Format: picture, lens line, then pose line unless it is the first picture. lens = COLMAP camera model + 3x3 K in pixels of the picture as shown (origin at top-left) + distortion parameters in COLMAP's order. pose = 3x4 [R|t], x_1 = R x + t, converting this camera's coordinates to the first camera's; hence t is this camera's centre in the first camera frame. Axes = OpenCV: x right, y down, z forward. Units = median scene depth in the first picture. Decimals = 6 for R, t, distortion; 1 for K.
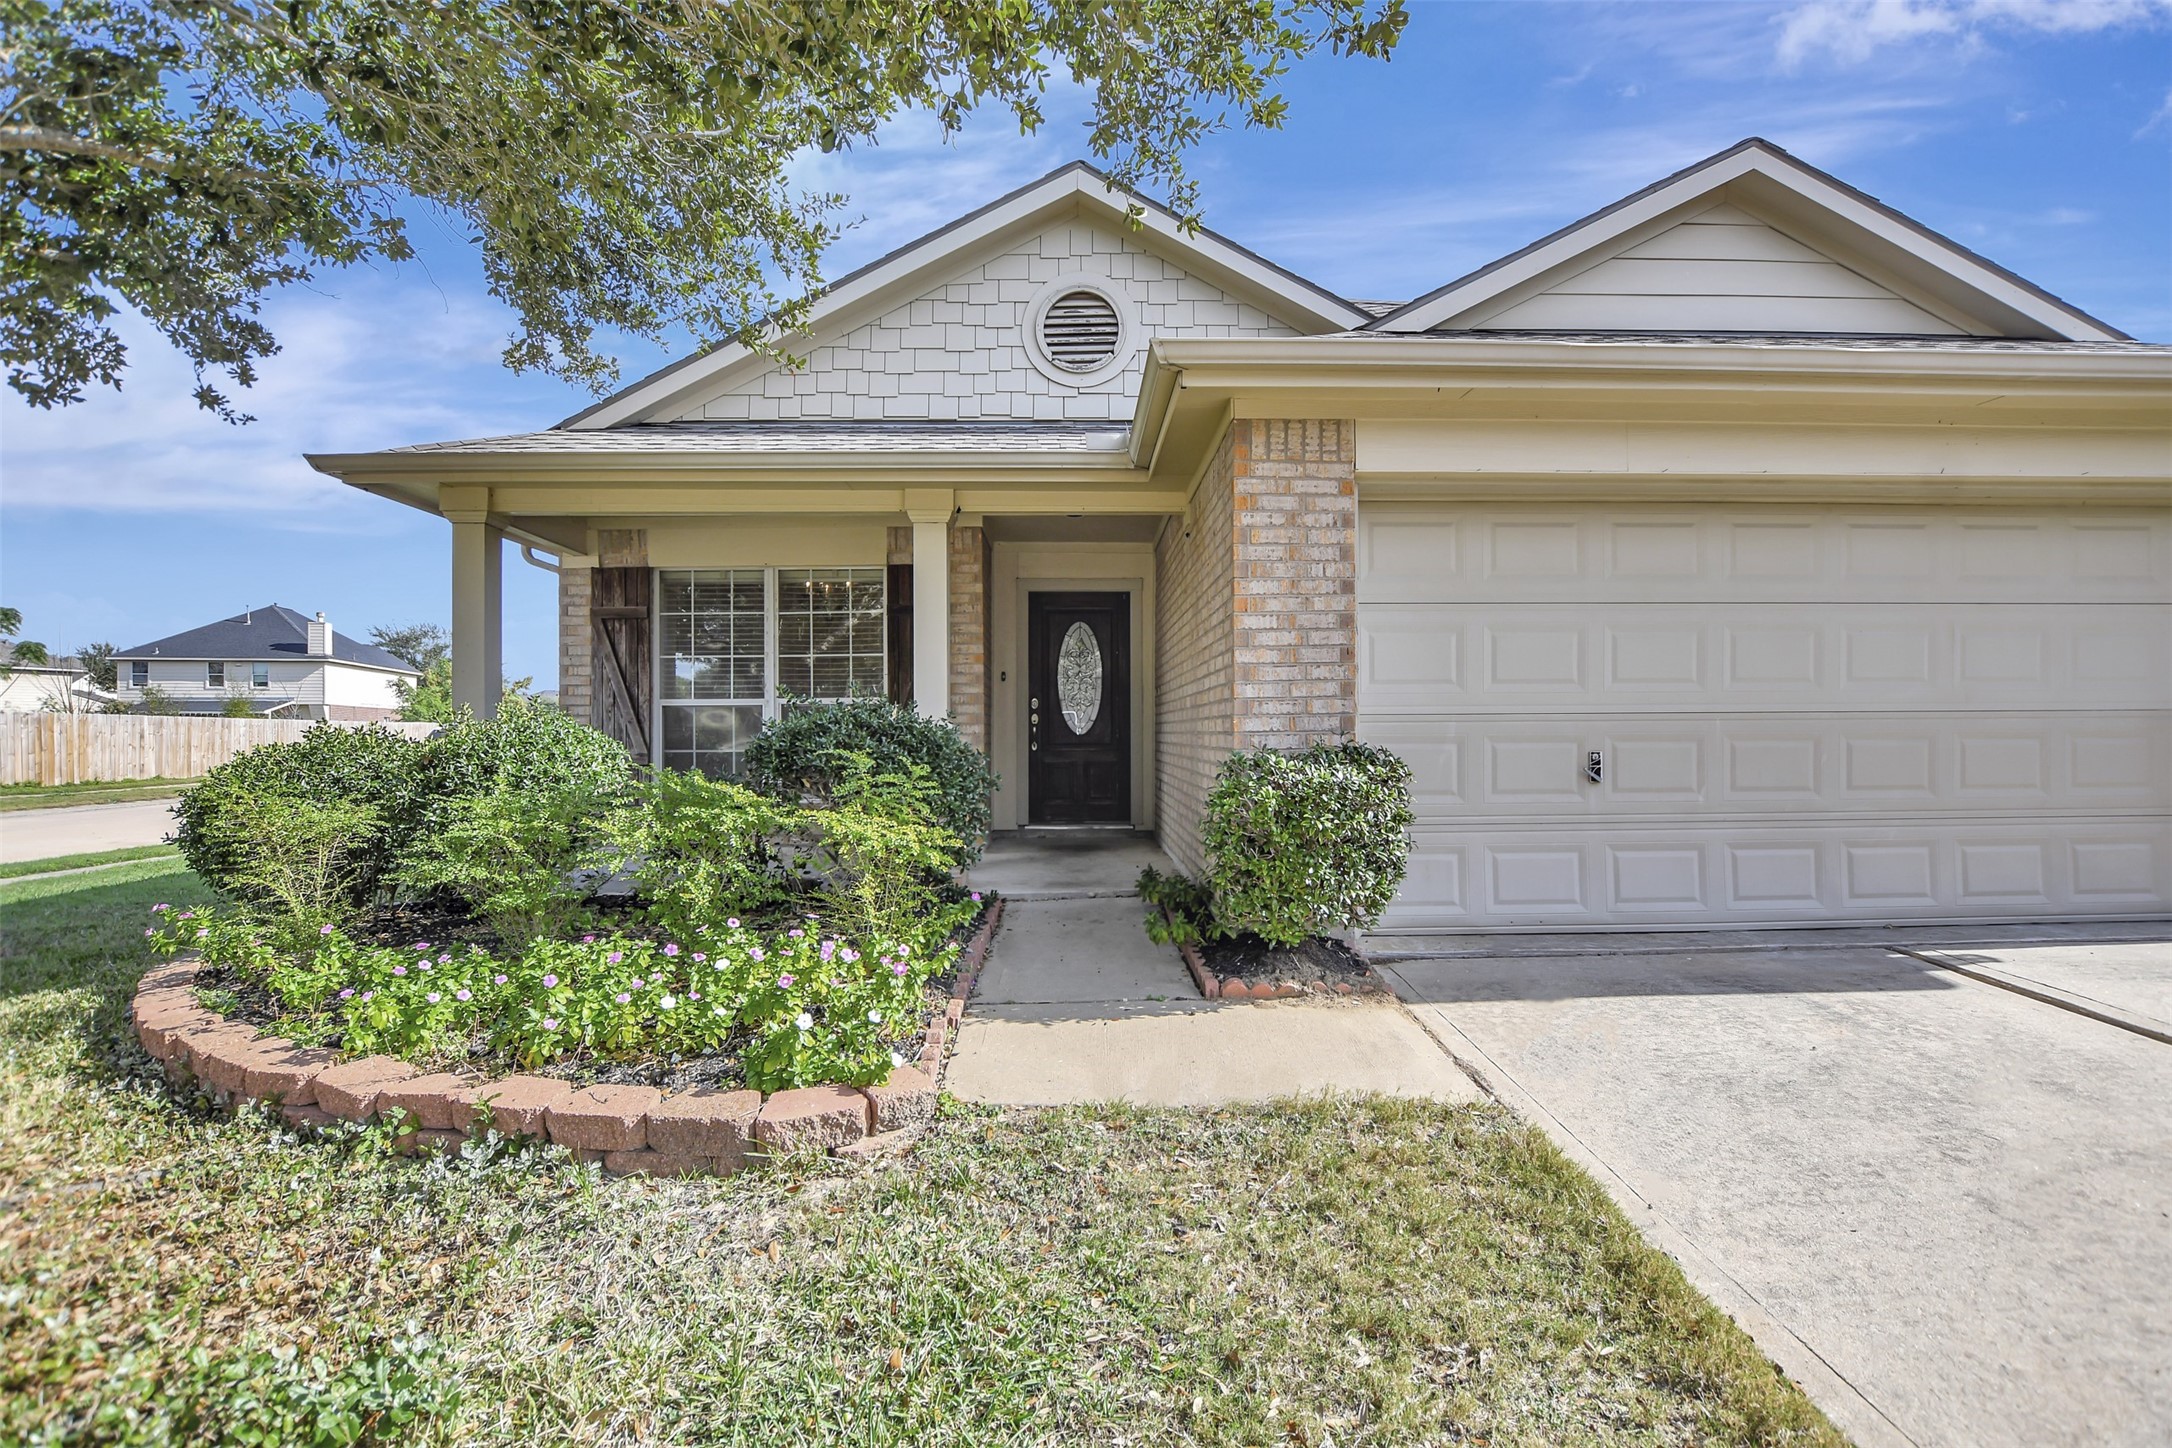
lens RADIAL K [[986.0, 0, 1086.1], [0, 986.0, 719.4], [0, 0, 1]] dist [-0.025423, -0.000391]
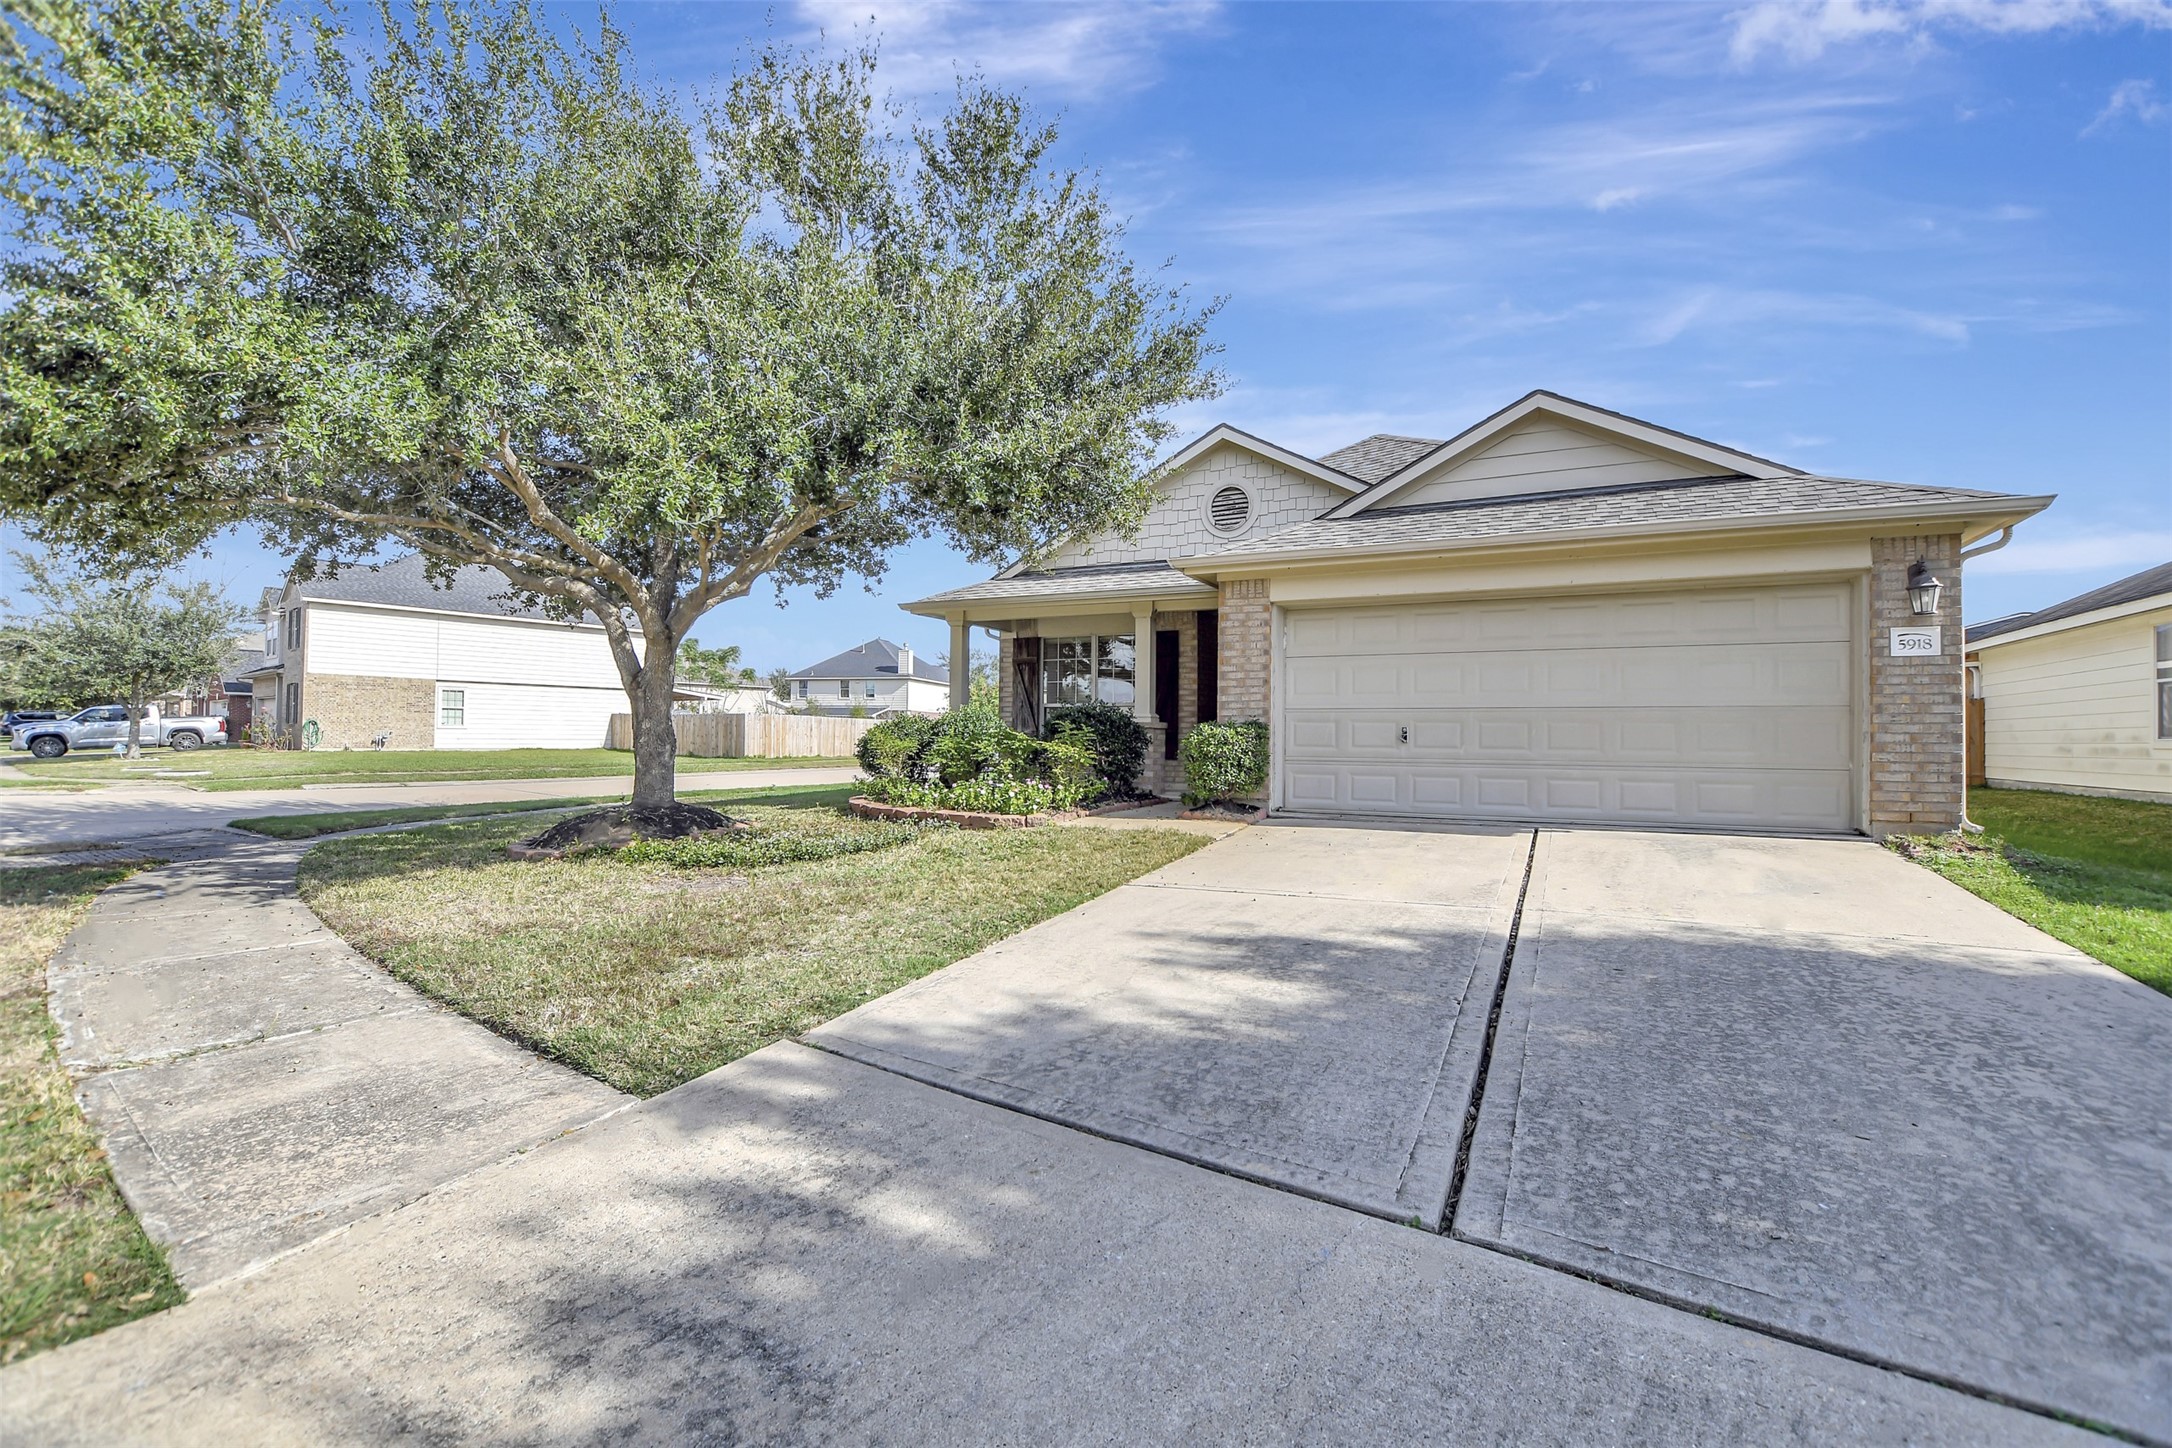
lens RADIAL K [[986.0, 0, 1088.8], [0, 986.0, 719.4], [0, 0, 1]] dist [-0.025423, -0.000391]
pose [[0.884869, 0.006245, -0.465797, 0.737988], [-0.010627, 0.999921, -0.006782, 0.030740], [0.465718, 0.010951, 0.884865, -0.920042]]
